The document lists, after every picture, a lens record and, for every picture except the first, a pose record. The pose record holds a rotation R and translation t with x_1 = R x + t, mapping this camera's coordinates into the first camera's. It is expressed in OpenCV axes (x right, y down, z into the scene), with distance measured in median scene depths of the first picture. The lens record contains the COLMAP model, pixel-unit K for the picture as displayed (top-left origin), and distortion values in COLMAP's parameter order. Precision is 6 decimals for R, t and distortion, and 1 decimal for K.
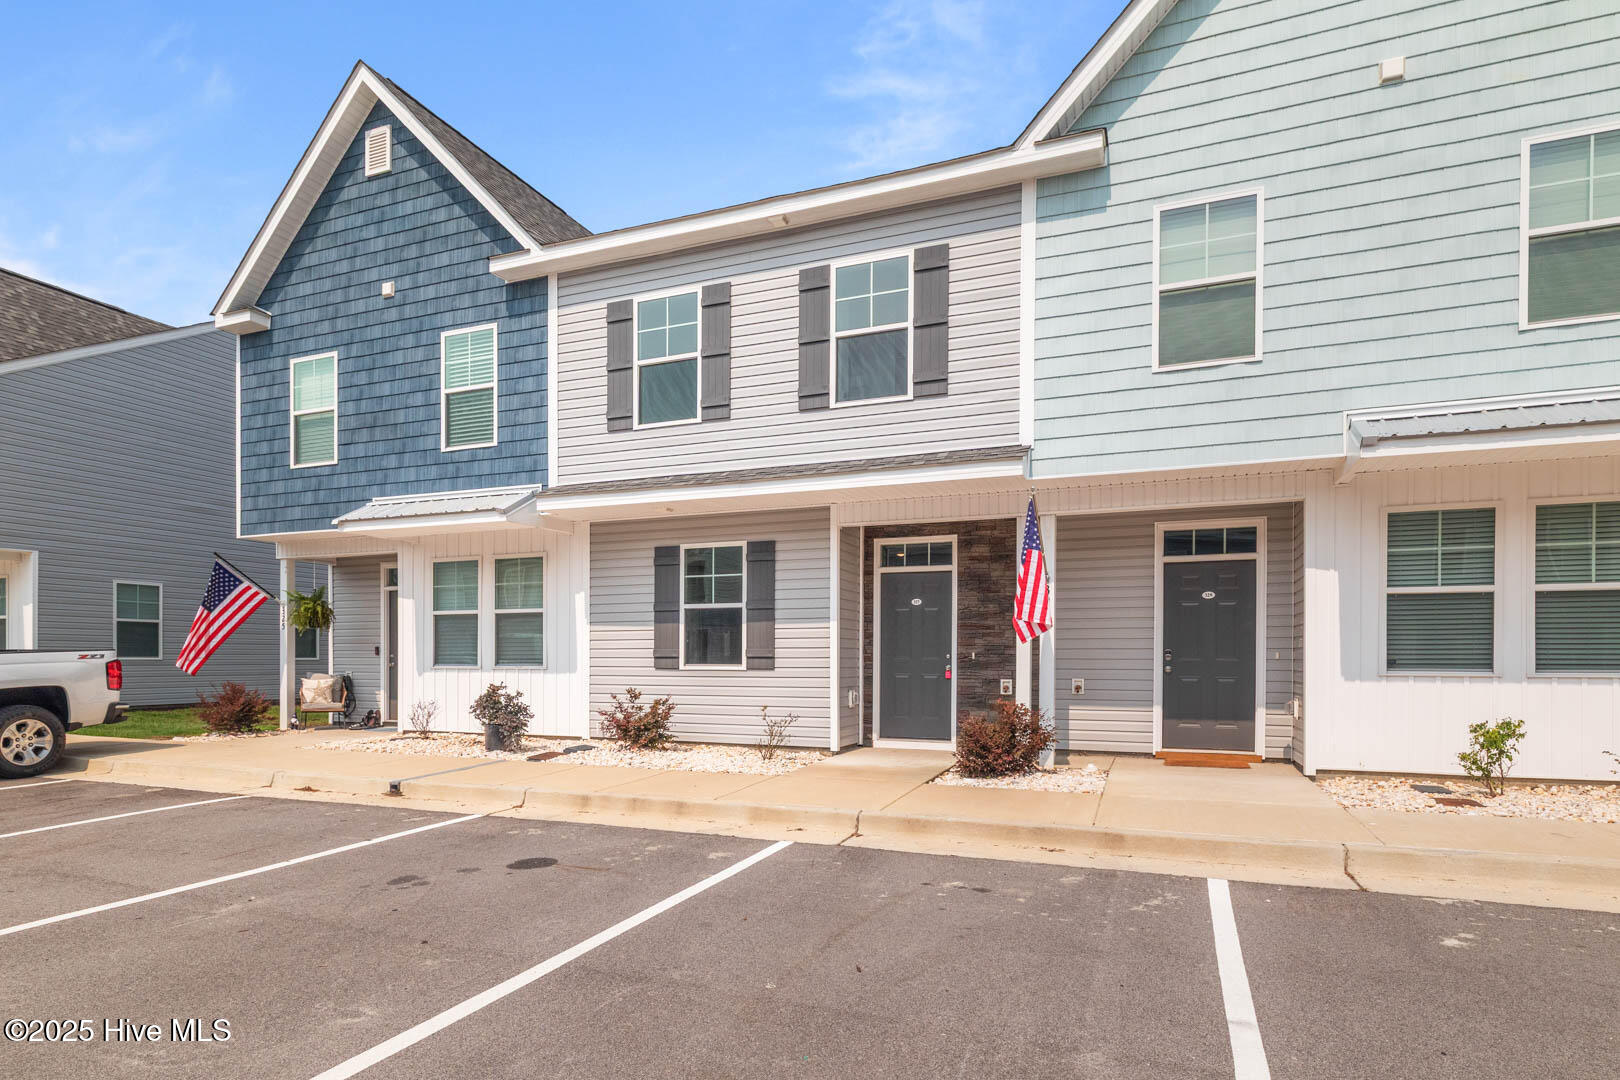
lens RADIAL K [[757.4, 0, 831.0], [0, 757.4, 539.3], [0, 0, 1]] dist [0.000892, 0.000046]
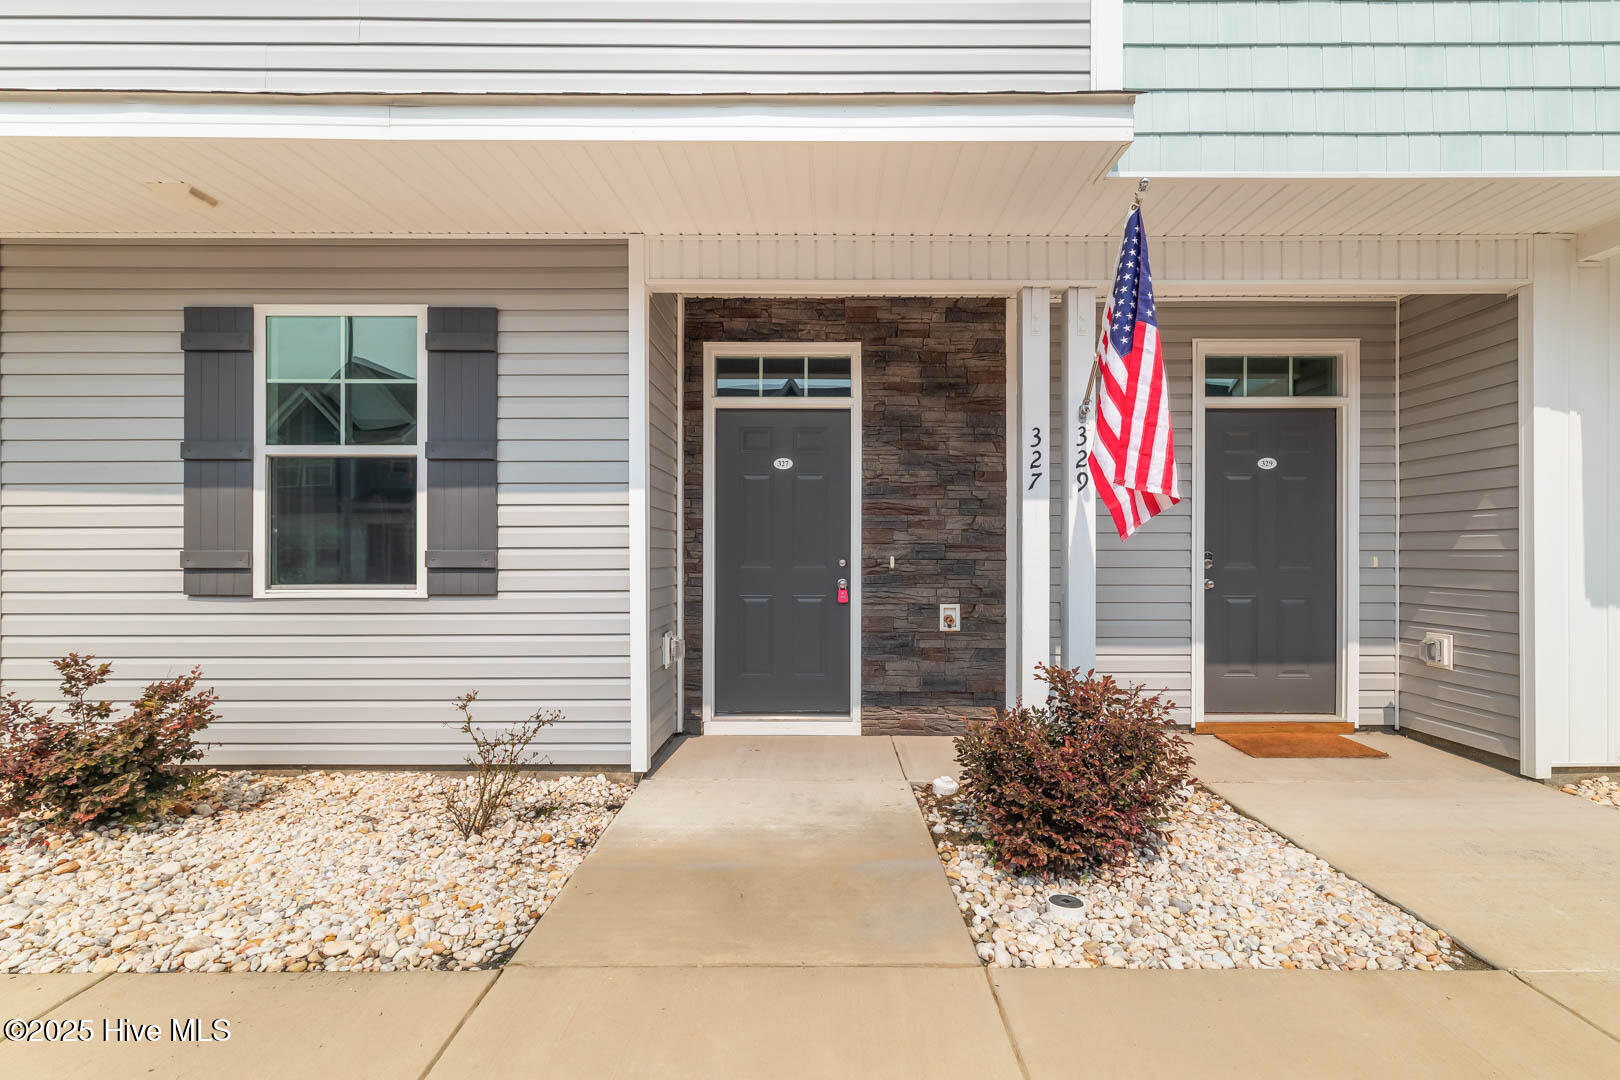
lens RADIAL K [[757.4, 0, 831.0], [0, 757.4, 539.3], [0, 0, 1]] dist [0.000892, 0.000046]
pose [[0.946483, 0.004755, 0.322719, -0.031938], [-0.048537, 0.990617, 0.127756, 0.070374], [-0.319084, -0.136582, 0.937833, 0.508768]]
